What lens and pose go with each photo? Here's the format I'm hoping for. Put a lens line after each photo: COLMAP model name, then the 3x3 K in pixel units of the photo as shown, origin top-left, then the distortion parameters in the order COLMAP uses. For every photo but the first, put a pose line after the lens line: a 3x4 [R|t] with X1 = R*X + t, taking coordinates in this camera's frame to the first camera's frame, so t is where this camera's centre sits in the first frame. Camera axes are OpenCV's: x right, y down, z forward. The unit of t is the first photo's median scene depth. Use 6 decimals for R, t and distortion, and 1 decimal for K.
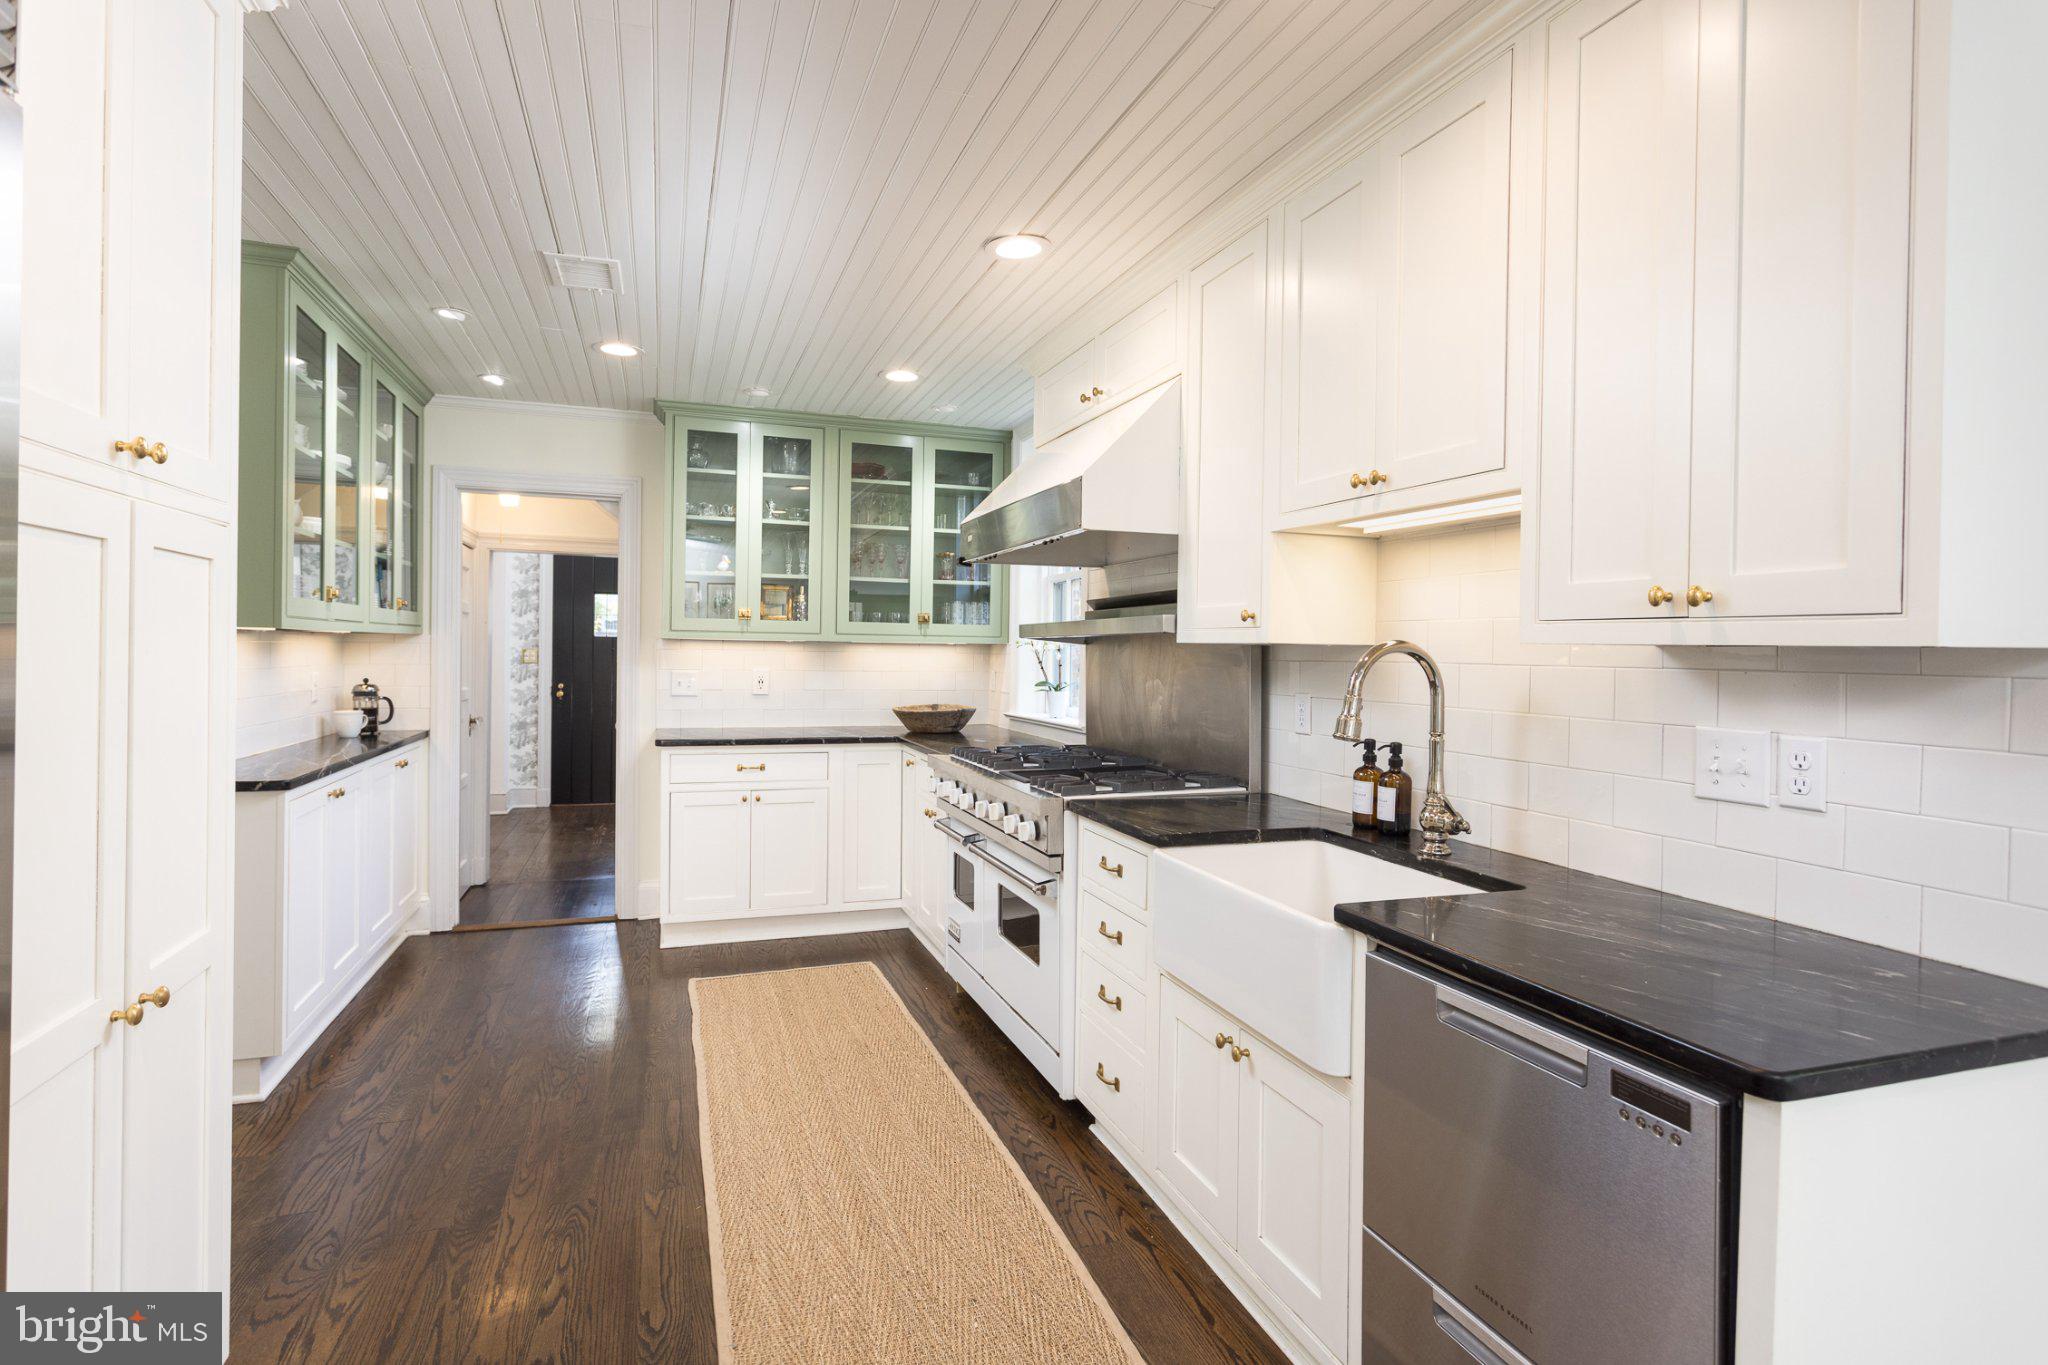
lens RADIAL K [[1050.2, 0, 1015.3], [0, 1050.2, 655.5], [0, 0, 1]] dist [-0.001130, -0.000011]
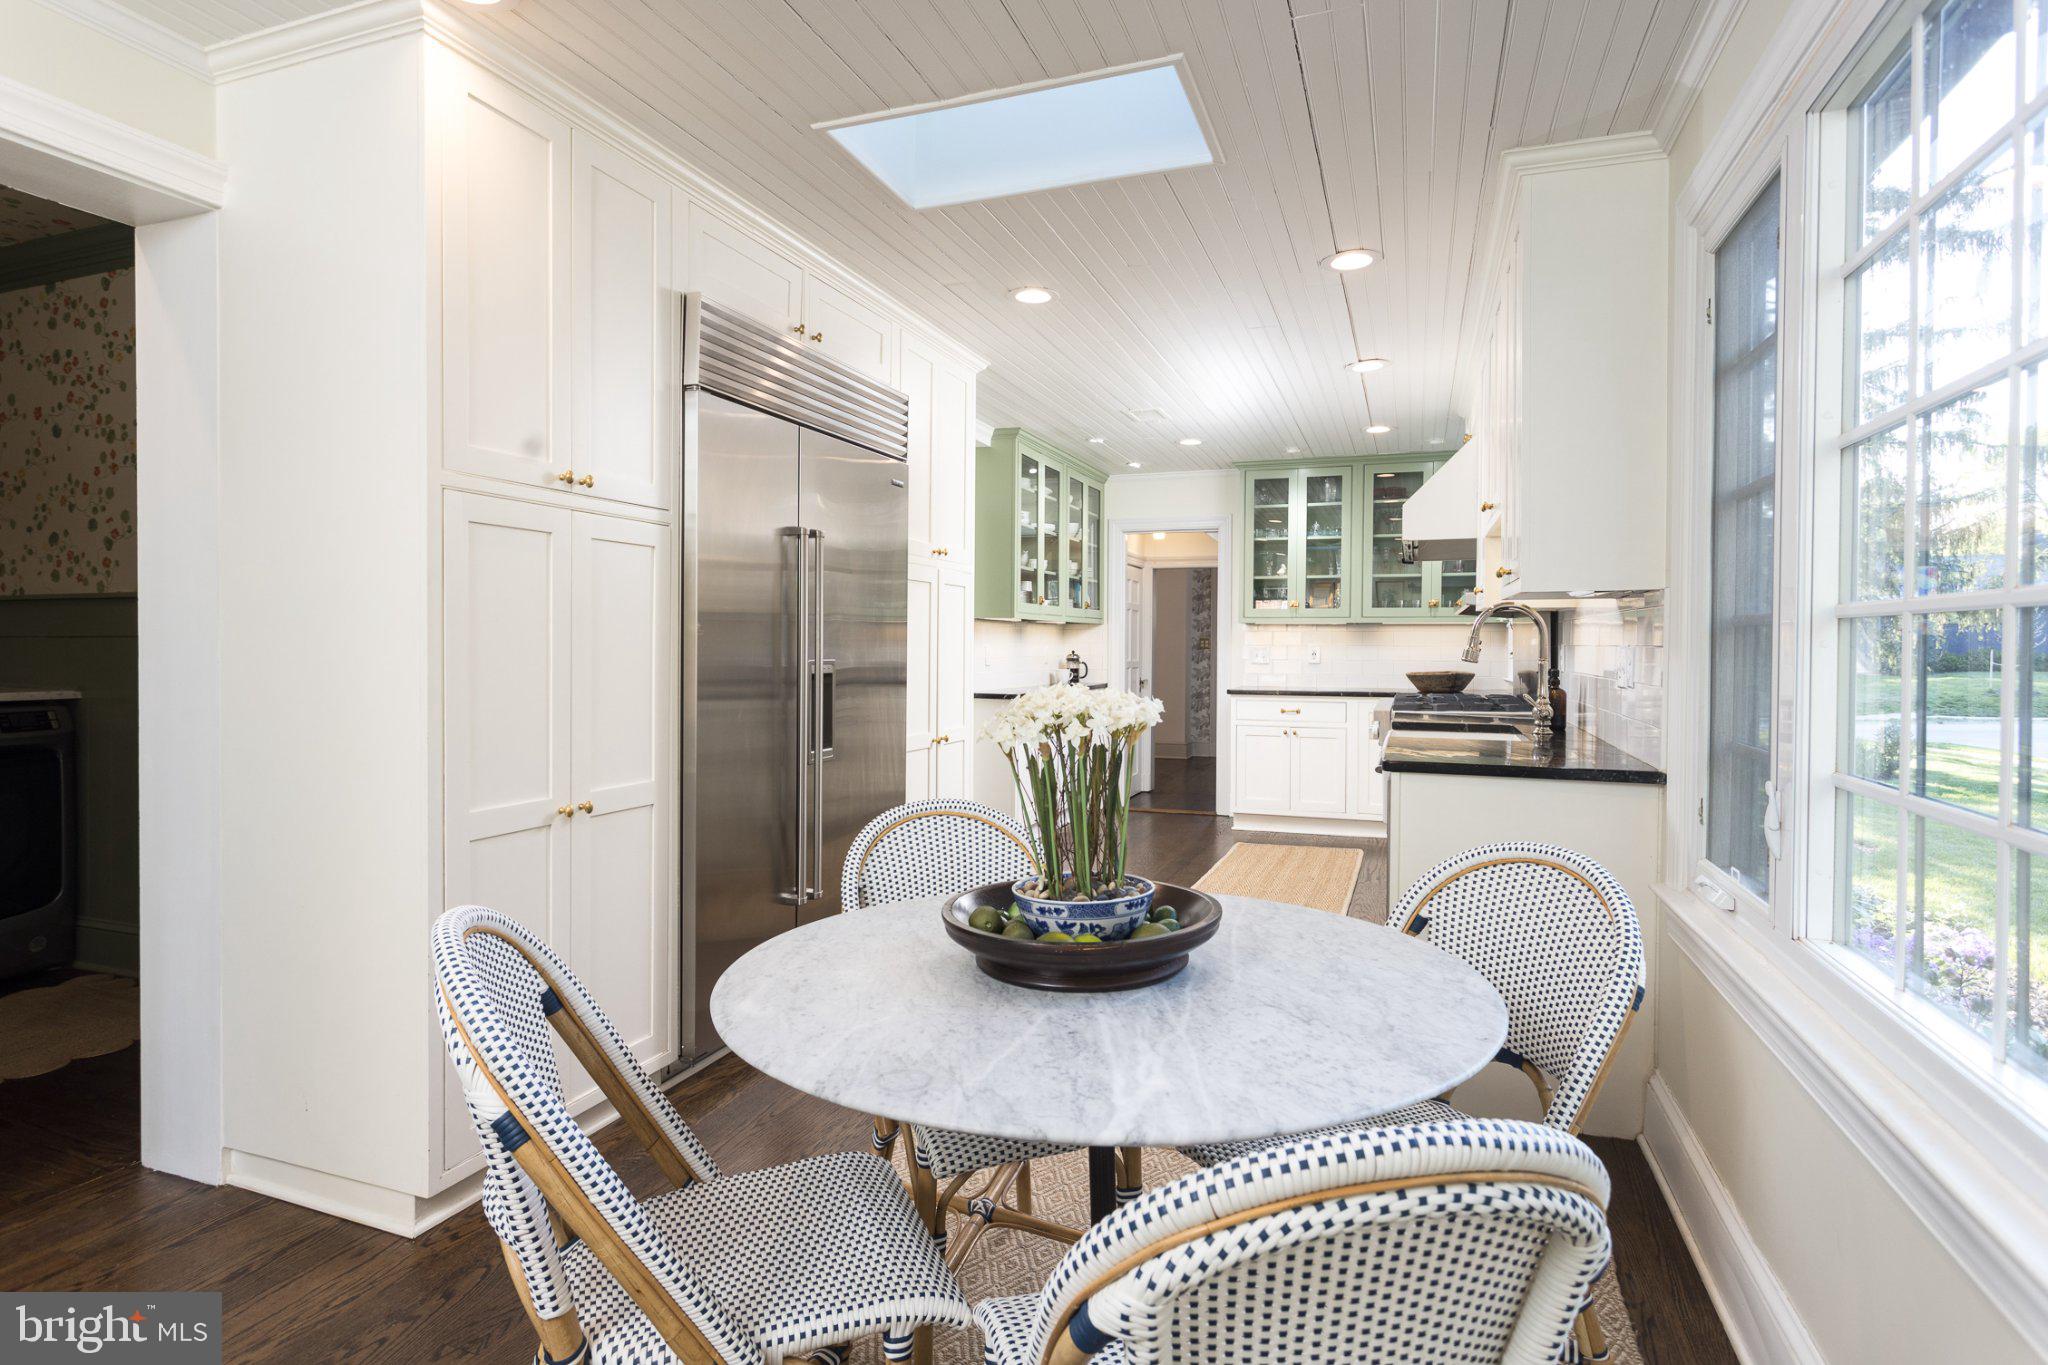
lens RADIAL K [[1050.2, 0, 1022.3], [0, 1050.2, 668.4], [0, 0, 1]] dist [-0.001130, -0.000011]
pose [[0.779265, 0.003414, -0.626685, 0.359070], [0.005083, 0.999918, 0.011767, 0.029107], [0.626674, -0.012355, 0.779184, -0.347604]]
